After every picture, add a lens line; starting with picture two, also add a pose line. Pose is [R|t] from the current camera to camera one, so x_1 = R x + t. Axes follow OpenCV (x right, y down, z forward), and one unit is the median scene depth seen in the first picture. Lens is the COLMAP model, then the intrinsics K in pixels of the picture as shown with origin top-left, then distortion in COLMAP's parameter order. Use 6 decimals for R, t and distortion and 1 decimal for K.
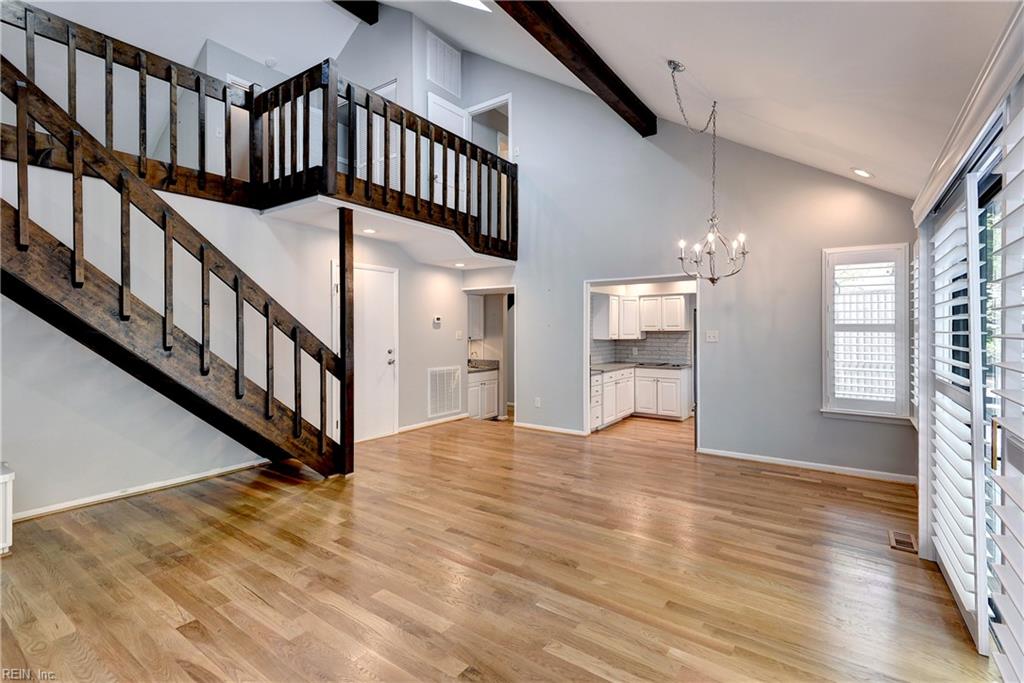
lens RADIAL K [[471.0, 0, 508.9], [0, 471.0, 330.3], [0, 0, 1]] dist [0.029371, -0.011830]
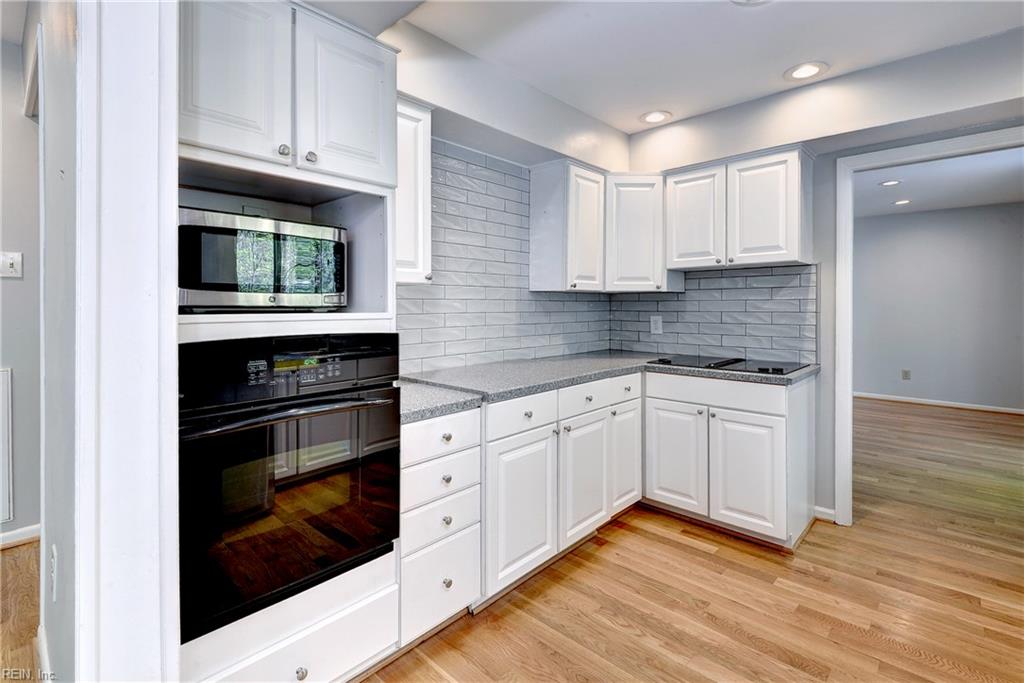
lens RADIAL K [[471.0, 0, 512.4], [0, 471.0, 311.1], [0, 0, 1]] dist [0.029371, -0.011830]
pose [[0.991761, 0.003471, -0.128052, 0.317733], [-0.002544, 0.999969, 0.007401, 0.047977], [0.128074, -0.007015, 0.991740, 0.951241]]
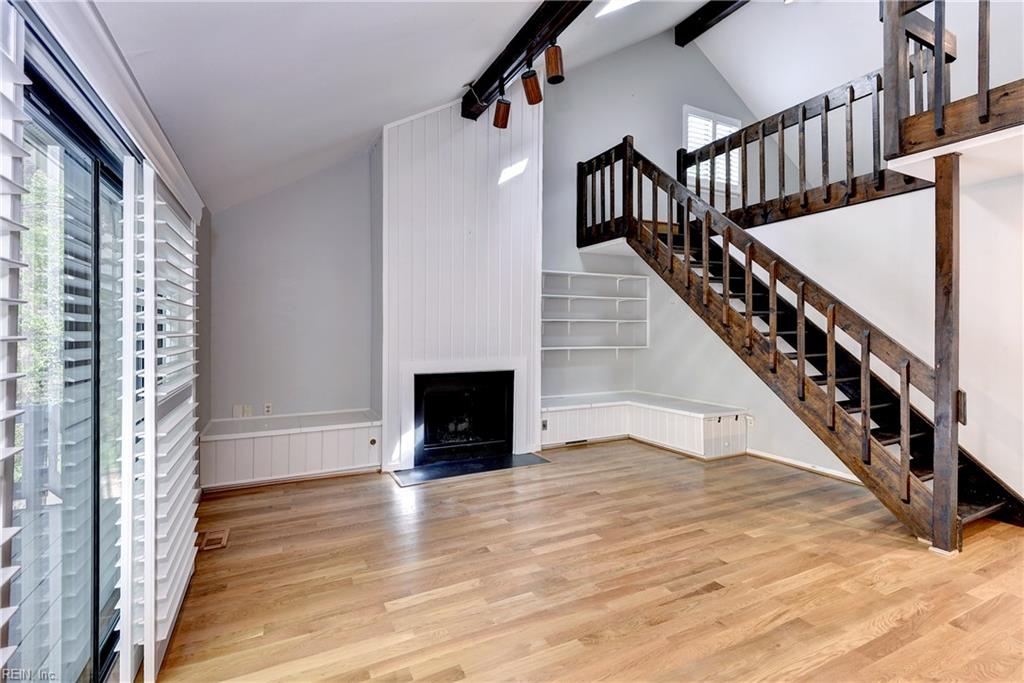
lens RADIAL K [[471.0, 0, 522.0], [0, 471.0, 334.4], [0, 0, 1]] dist [0.029371, -0.011830]
pose [[-0.447502, 0.005957, -0.894263, 0.427756], [-0.008336, 0.999907, 0.010832, -0.004891], [0.894244, 0.012301, -0.447410, 0.612558]]
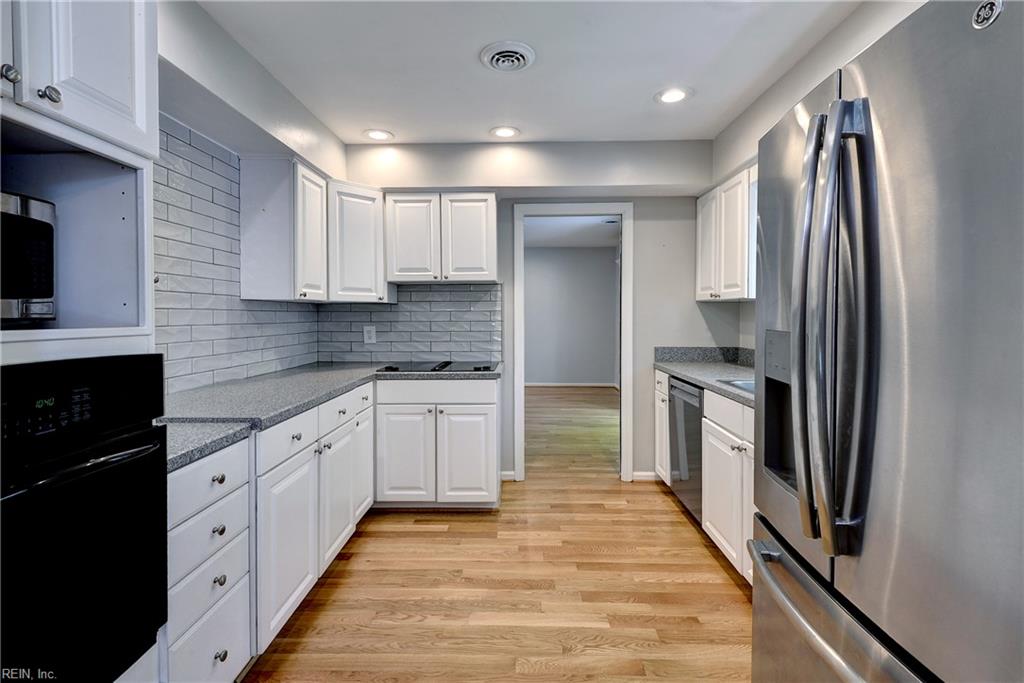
lens RADIAL K [[471.0, 0, 503.1], [0, 471.0, 323.2], [0, 0, 1]] dist [0.029371, -0.011830]
pose [[0.831075, -0.008224, 0.556100, 0.219051], [0.001863, 0.999926, 0.012003, 0.047218], [-0.556158, -0.008940, 0.831029, 0.958282]]
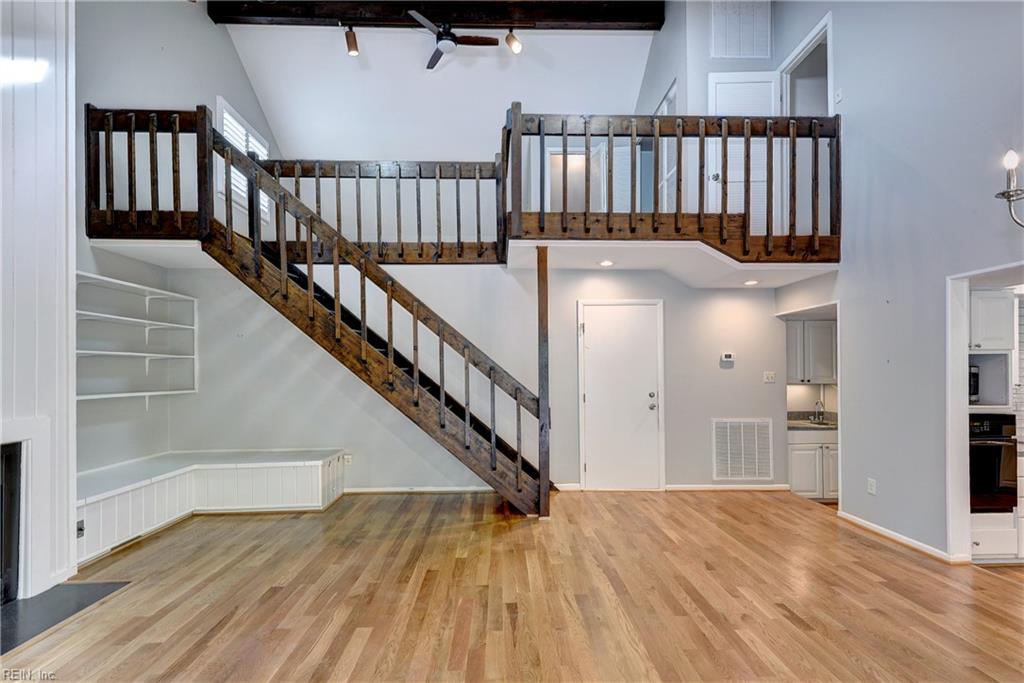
lens RADIAL K [[471.0, 0, 511.2], [0, 471.0, 374.0], [0, 0, 1]] dist [0.029371, -0.011830]
pose [[0.606935, -0.003818, -0.794742, 0.313778], [0.002156, 0.999993, -0.003158, 0.008791], [0.794748, 0.000204, 0.606939, 0.283308]]
